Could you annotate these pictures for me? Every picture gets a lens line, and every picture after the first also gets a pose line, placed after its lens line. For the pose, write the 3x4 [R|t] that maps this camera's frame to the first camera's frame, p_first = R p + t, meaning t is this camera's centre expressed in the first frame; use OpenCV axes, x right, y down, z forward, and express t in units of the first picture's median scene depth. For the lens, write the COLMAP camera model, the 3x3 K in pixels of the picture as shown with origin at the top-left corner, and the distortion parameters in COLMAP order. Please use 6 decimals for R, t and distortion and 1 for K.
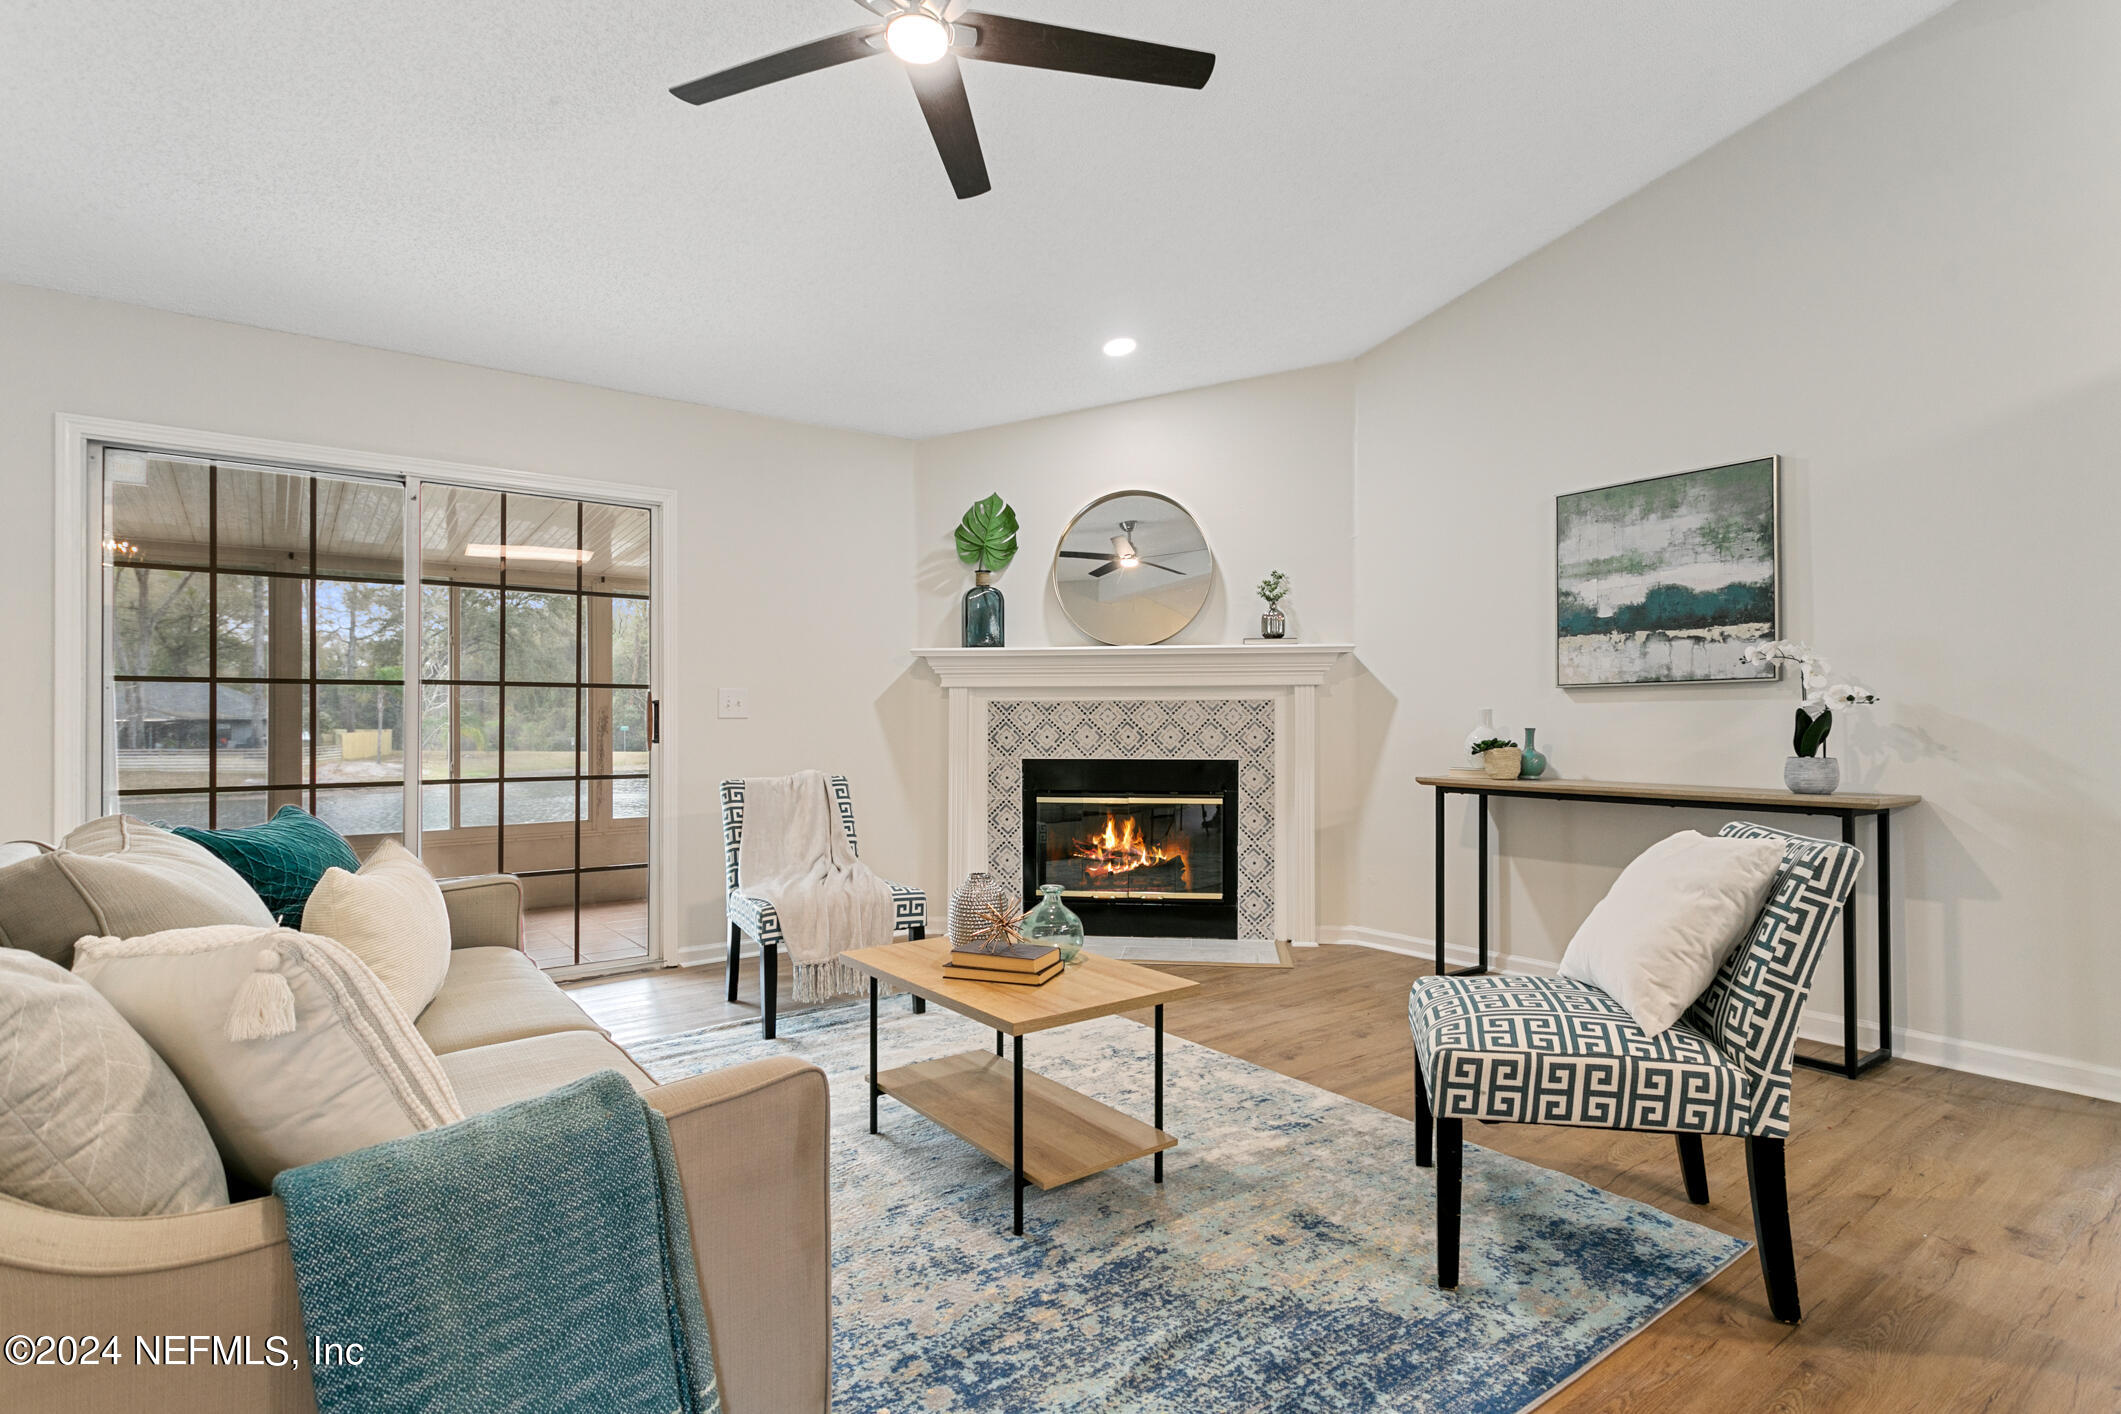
lens RADIAL K [[1045.9, 0, 1068.2], [0, 1045.9, 712.8], [0, 0, 1]] dist [0.003327, 0.000875]
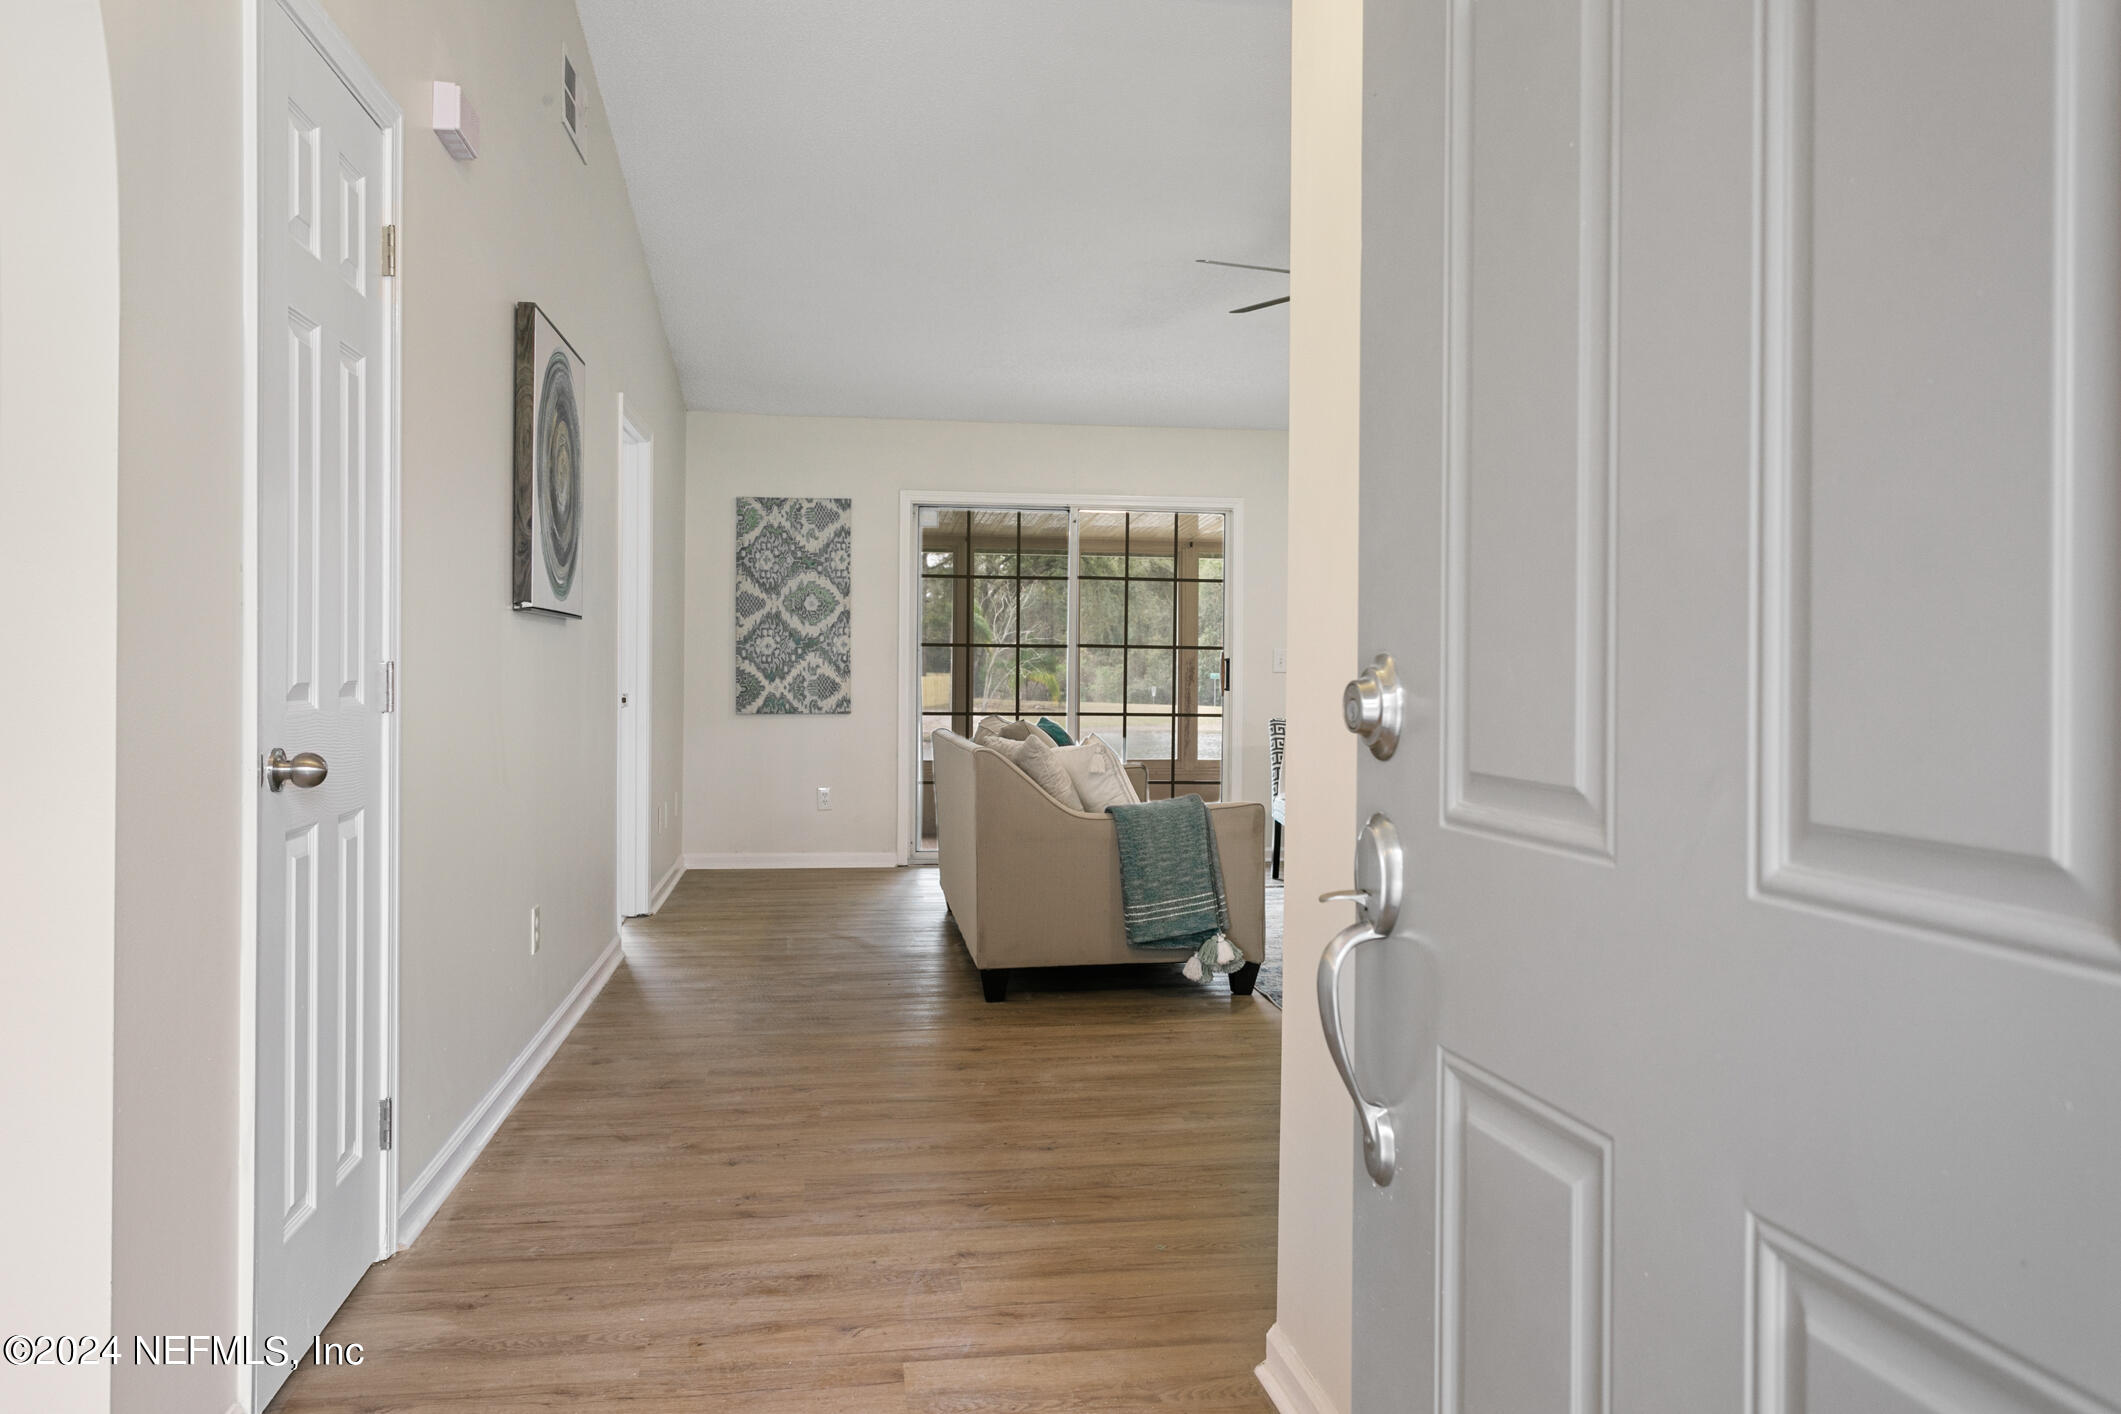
lens RADIAL K [[1501.4, 0, 1052.7], [0, 1501.4, 664.9], [0, 0, 1]] dist [-0.056077, -0.000068]
pose [[0.873597, 0.011822, -0.486507, 0.396467], [-0.009338, 0.999928, 0.007529, -0.019377], [0.486561, -0.002034, 0.873644, -0.902003]]
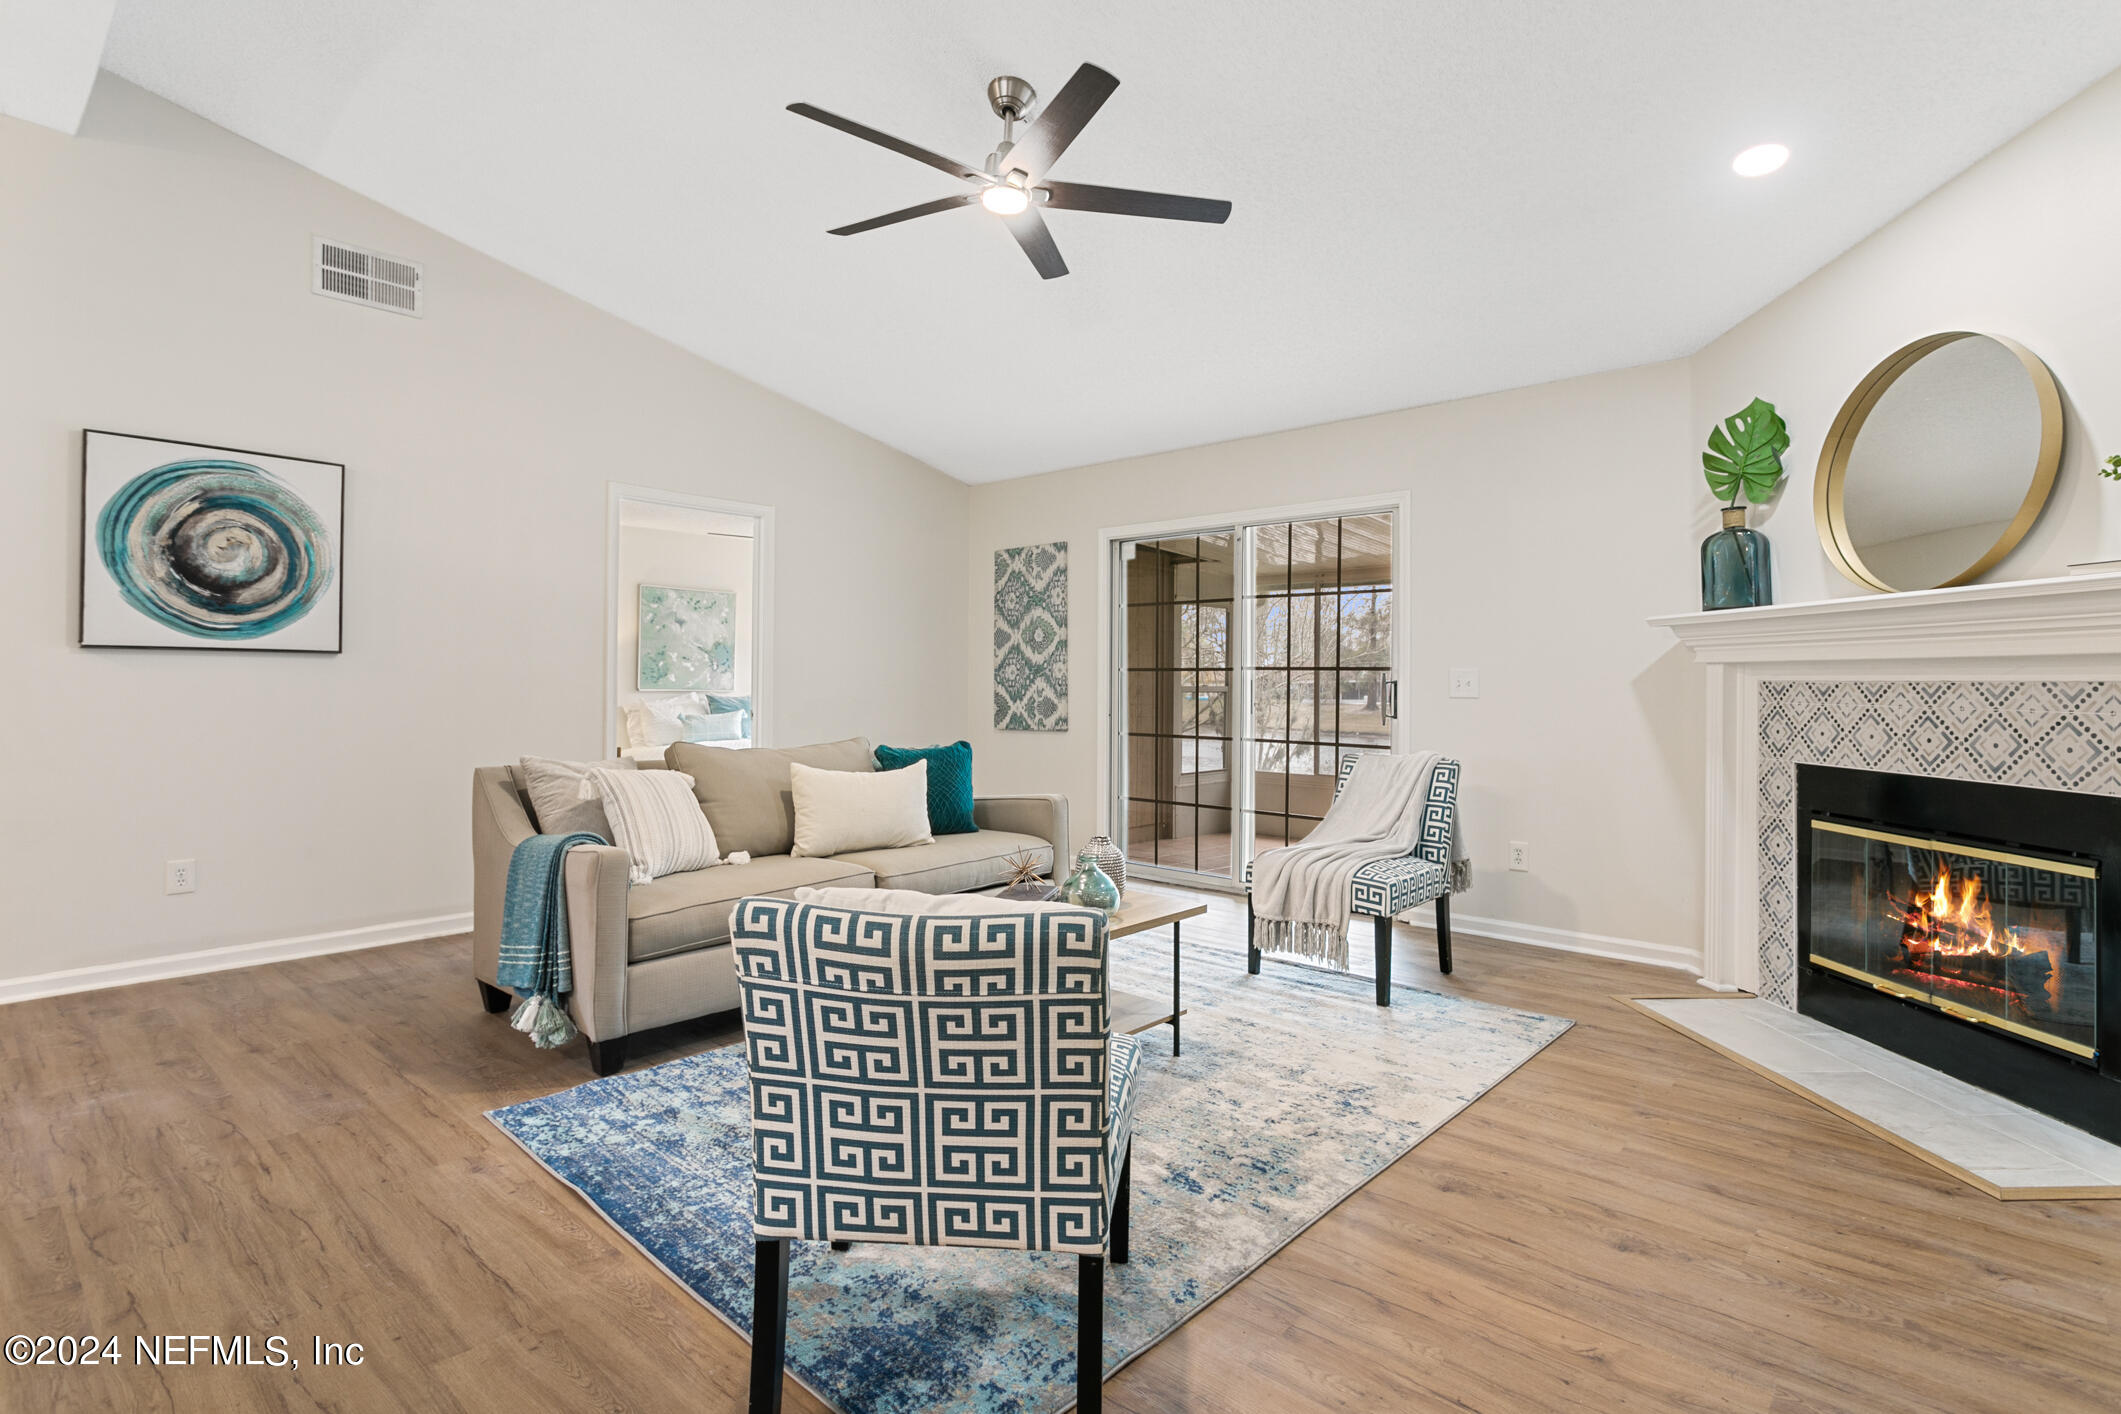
lens RADIAL K [[1024.3, 0, 1064.1], [0, 1024.3, 670.1], [0, 0, 1]] dist [0.001133, 0.000867]
pose [[0.194172, -0.006674, -0.980945, 0.727054], [-0.000156, 0.999977, -0.006834, -0.018597], [0.980967, 0.001480, 0.194167, 0.514780]]
